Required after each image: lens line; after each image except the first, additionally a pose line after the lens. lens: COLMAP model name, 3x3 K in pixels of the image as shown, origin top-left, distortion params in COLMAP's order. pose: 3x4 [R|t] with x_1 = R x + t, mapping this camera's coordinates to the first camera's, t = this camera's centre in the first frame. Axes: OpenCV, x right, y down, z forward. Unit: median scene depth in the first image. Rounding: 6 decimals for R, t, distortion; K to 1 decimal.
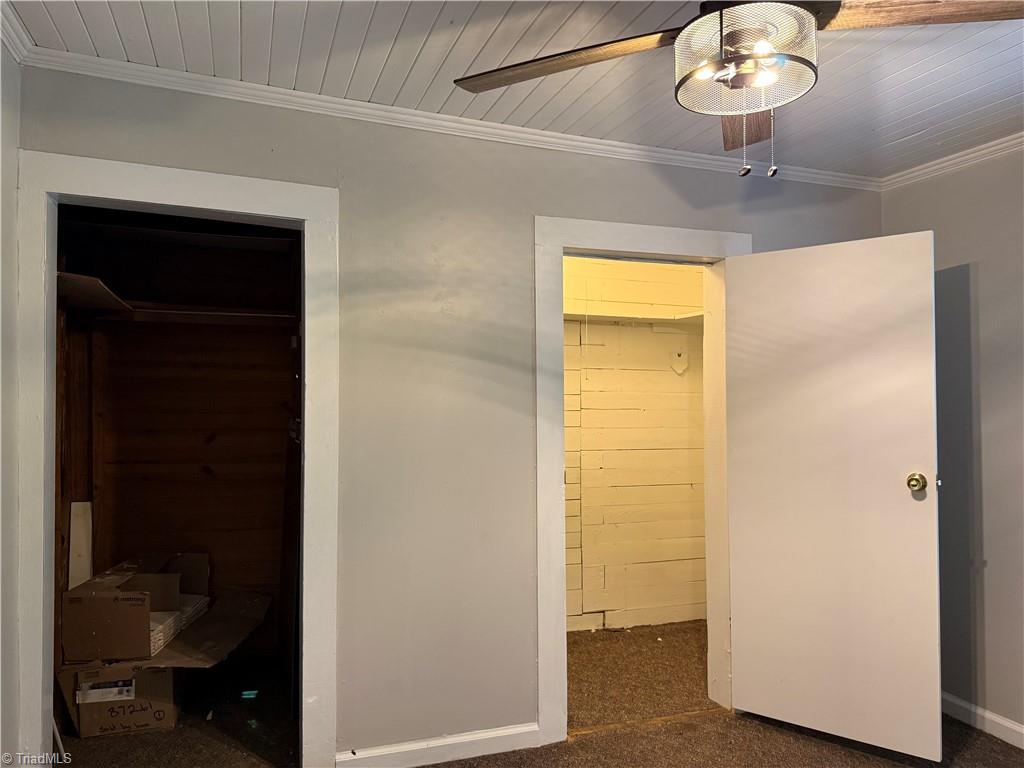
lens RADIAL K [[751.3, 0, 520.1], [0, 751.3, 383.2], [0, 0, 1]] dist [0.064125, -0.078436]
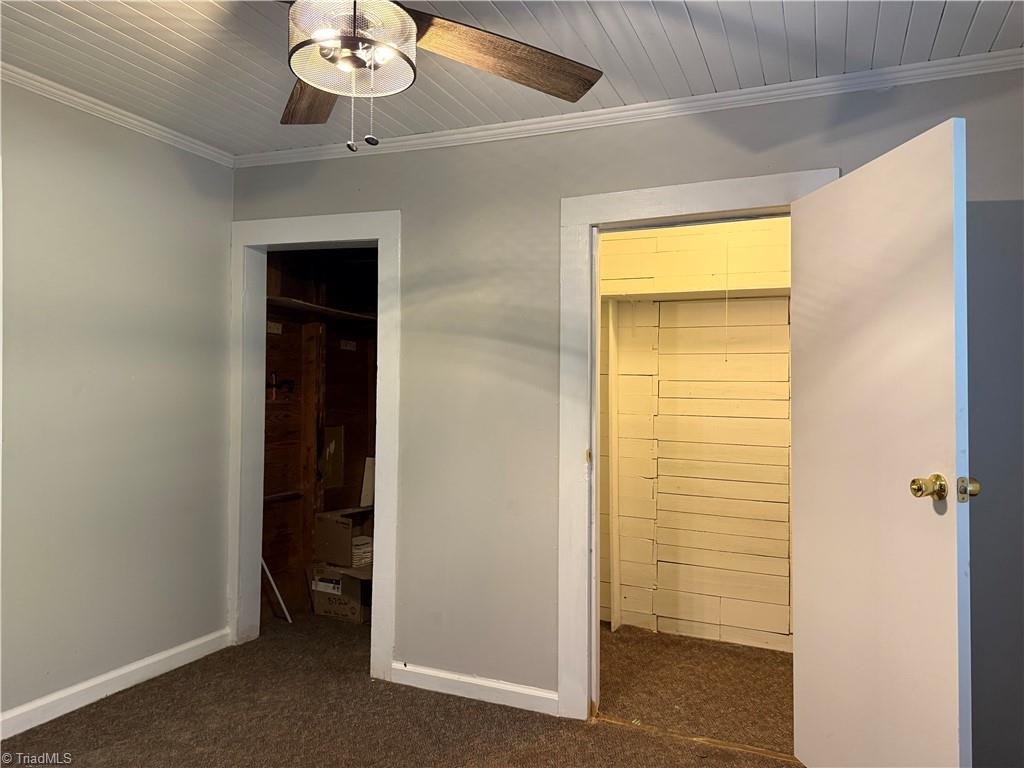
lens RADIAL K [[751.3, 0, 512.7], [0, 751.3, 385.6], [0, 0, 1]] dist [0.064125, -0.078436]
pose [[0.709882, -0.007863, -0.704276, 0.709039], [0.001374, 0.999951, -0.009778, 0.042803], [0.704319, 0.005973, 0.709859, 0.229990]]
